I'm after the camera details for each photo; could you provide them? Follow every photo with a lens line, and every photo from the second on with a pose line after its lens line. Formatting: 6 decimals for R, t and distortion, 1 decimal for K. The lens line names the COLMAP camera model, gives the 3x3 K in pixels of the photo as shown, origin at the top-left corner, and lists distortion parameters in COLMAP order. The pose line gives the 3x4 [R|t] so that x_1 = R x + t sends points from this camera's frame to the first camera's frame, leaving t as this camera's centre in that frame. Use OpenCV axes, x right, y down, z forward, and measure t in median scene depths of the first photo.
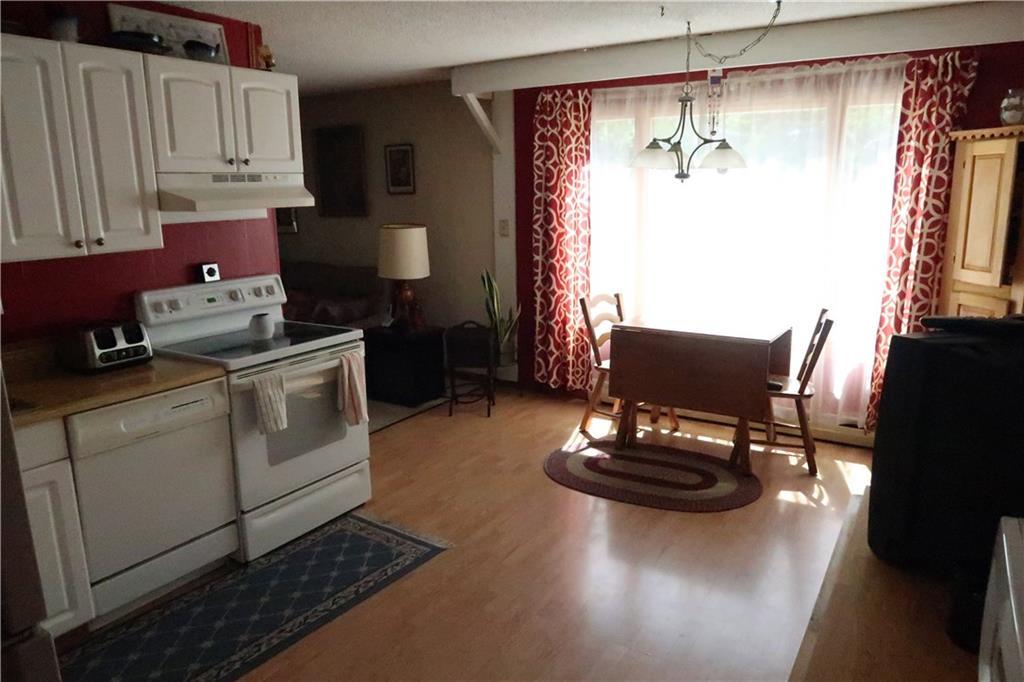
lens RADIAL K [[714.4, 0, 509.4], [0, 714.4, 339.5], [0, 0, 1]] dist [-0.008716, -0.007448]
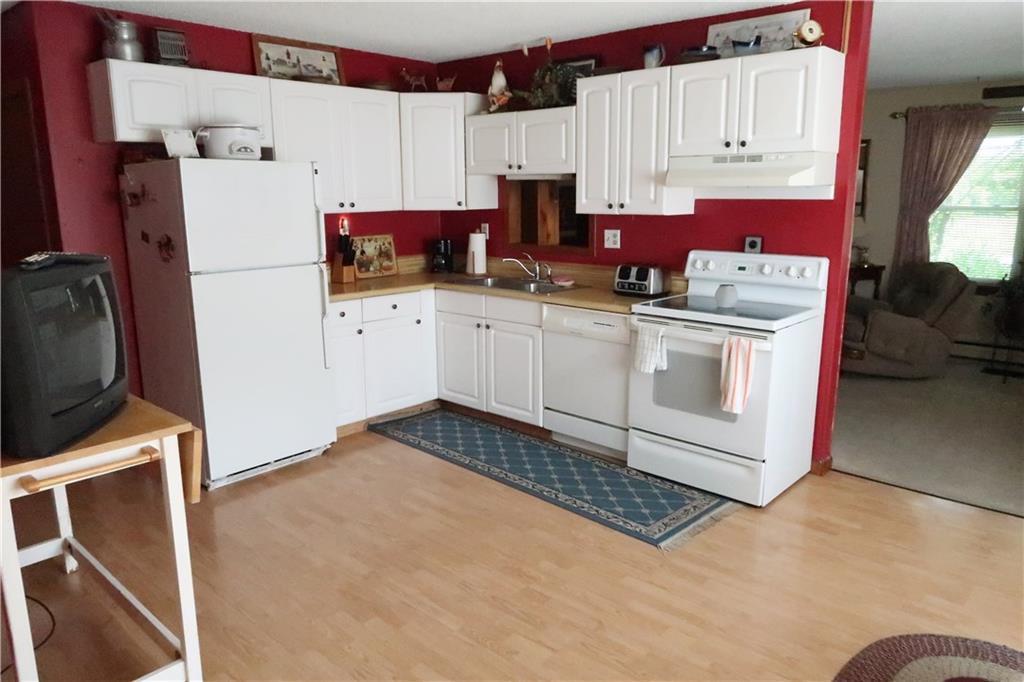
lens RADIAL K [[714.4, 0, 505.0], [0, 714.4, 337.6], [0, 0, 1]] dist [-0.008716, -0.007448]
pose [[-0.171988, 0.219085, -0.960428, 0.827097], [-0.198938, 0.947144, 0.251679, -0.177064], [0.964802, 0.234352, -0.119313, 0.878843]]
